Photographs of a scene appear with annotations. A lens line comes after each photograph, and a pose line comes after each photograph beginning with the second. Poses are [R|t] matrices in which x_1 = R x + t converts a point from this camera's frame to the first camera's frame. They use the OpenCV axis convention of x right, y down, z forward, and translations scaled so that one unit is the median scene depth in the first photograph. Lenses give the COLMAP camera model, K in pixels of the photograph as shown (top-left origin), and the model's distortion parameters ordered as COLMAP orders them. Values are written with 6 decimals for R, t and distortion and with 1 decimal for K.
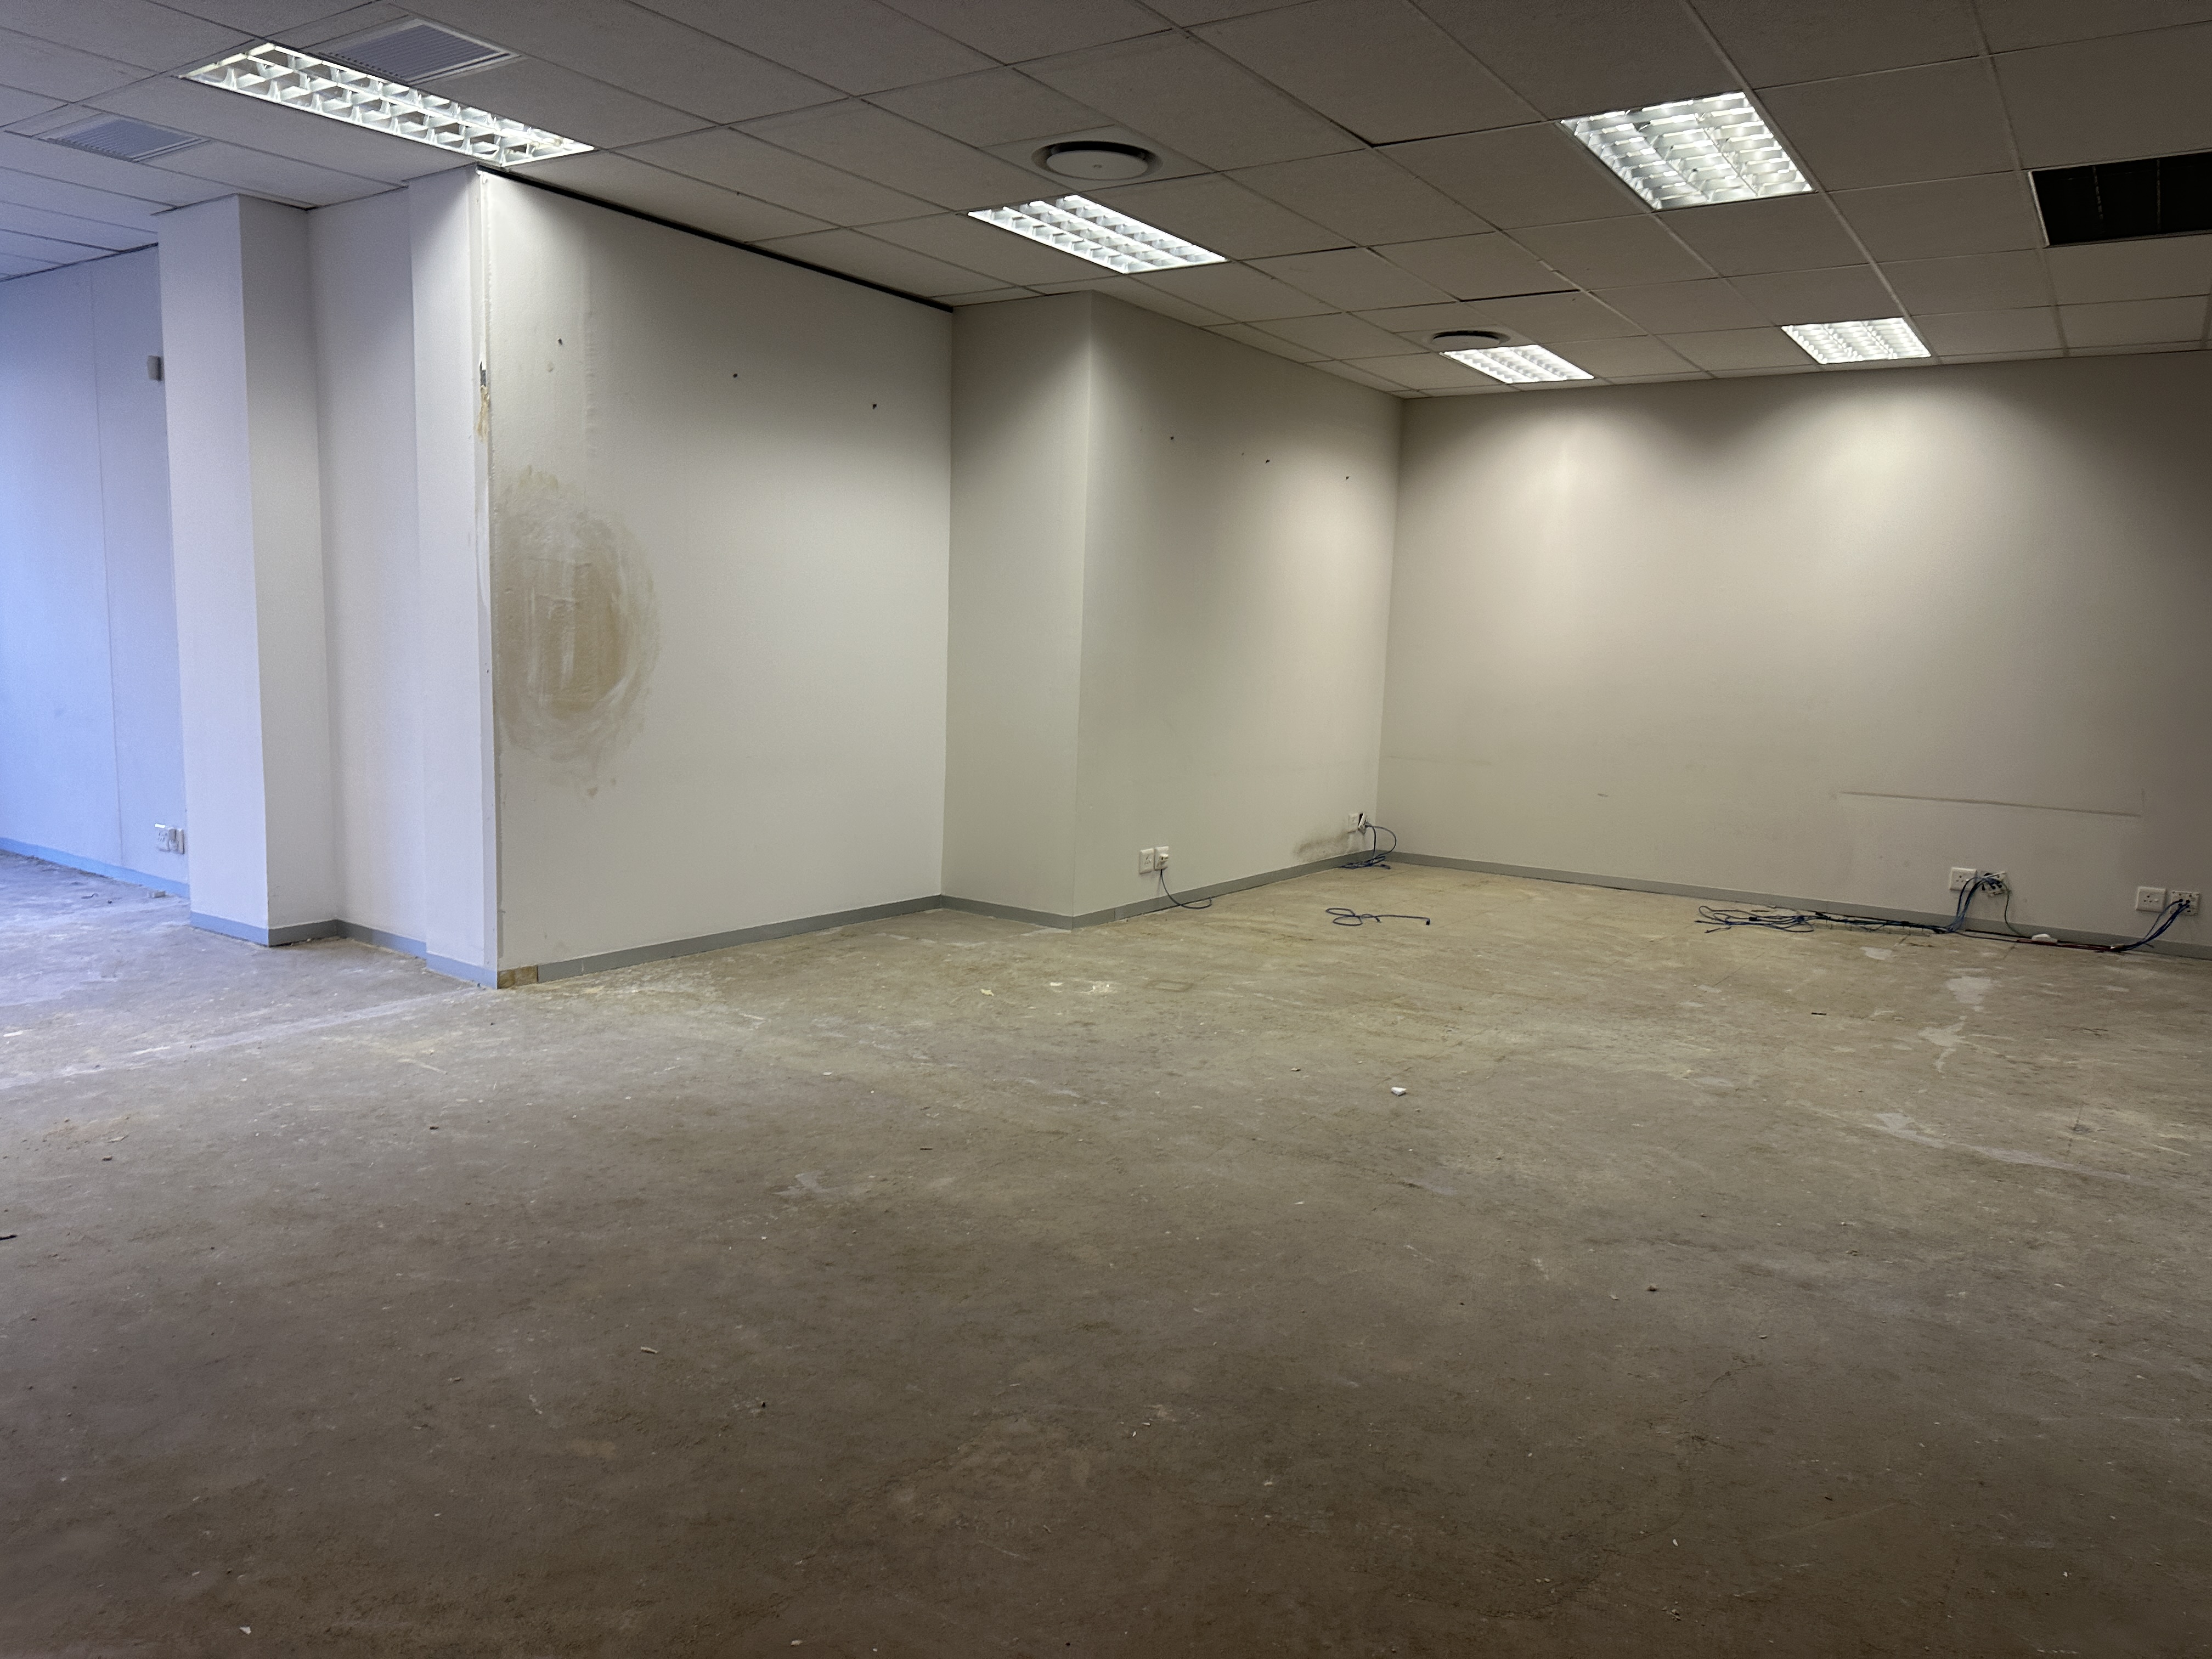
lens RADIAL K [[1524.6, 0, 1106.0], [0, 1524.6, 829.5], [0, 0, 1]] dist [0.063292, -0.062066]
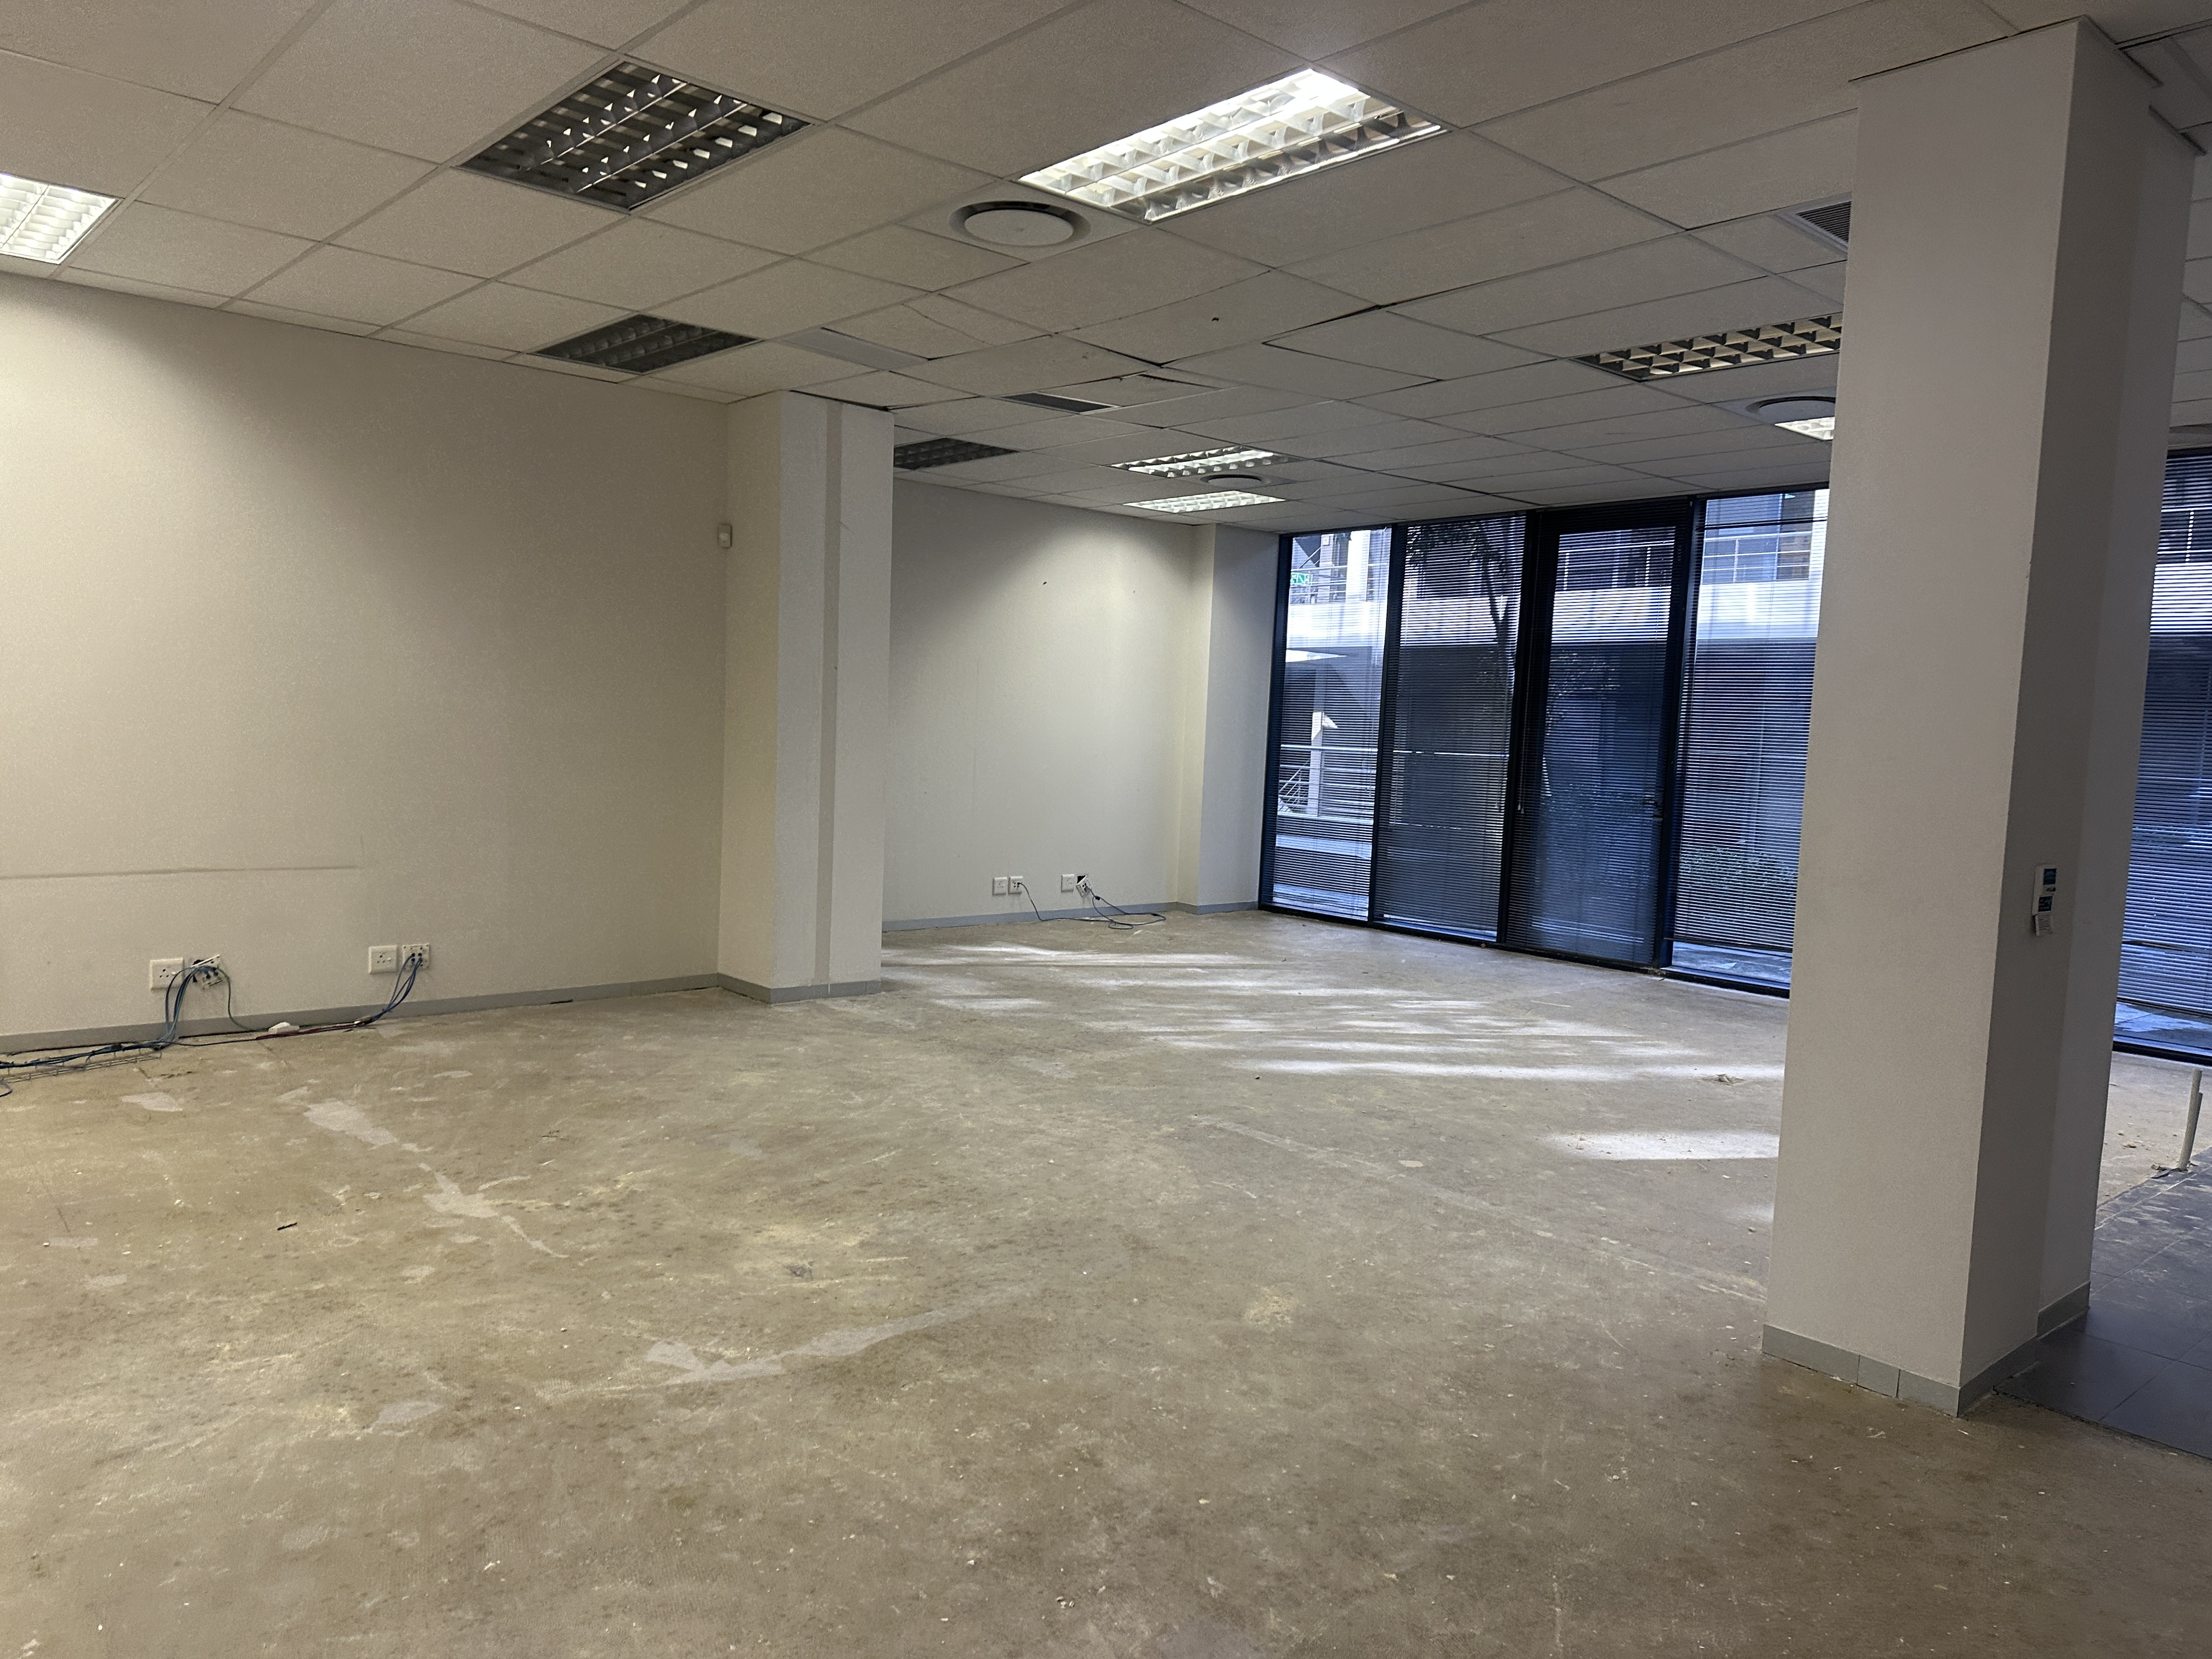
lens RADIAL K [[1558.4, 0, 1106.0], [0, 1558.4, 829.5], [0, 0, 1]] dist [0.091759, -0.122252]
pose [[0.270404, -0.095842, 0.957964, -0.102309], [0.099491, 0.992487, 0.071212, -0.079379], [-0.957592, 0.076052, 0.277908, 0.554442]]
